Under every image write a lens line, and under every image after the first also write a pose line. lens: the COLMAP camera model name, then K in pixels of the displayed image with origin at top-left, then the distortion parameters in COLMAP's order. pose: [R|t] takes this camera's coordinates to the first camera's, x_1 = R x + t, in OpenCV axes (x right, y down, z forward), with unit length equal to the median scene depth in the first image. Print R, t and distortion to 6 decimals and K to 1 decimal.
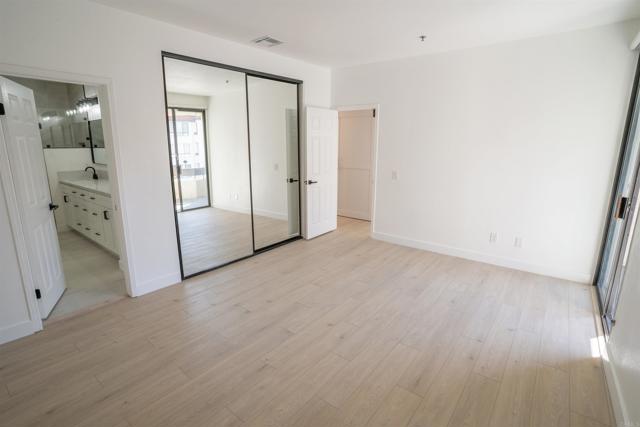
lens RADIAL K [[323.3, 0, 320.0], [0, 323.3, 213.5], [0, 0, 1]] dist [-0.077162, 0.034785]
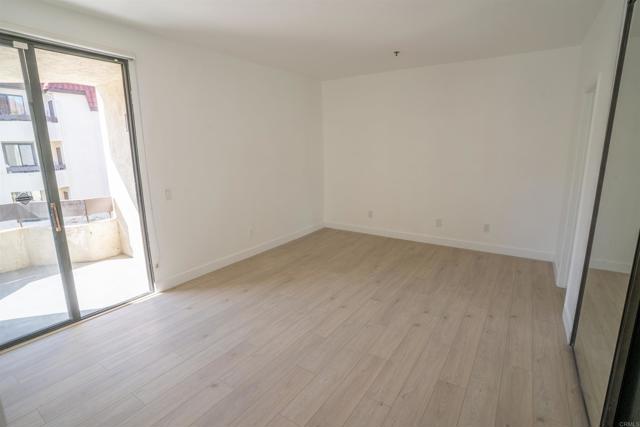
lens RADIAL K [[323.3, 0, 320.0], [0, 323.3, 213.5], [0, 0, 1]] dist [-0.077162, 0.034785]
pose [[-0.996861, 0.020044, -0.076597, 0.105819], [-0.012514, 0.915378, 0.402400, -0.222611], [0.078181, 0.402095, -0.912254, 1.017950]]
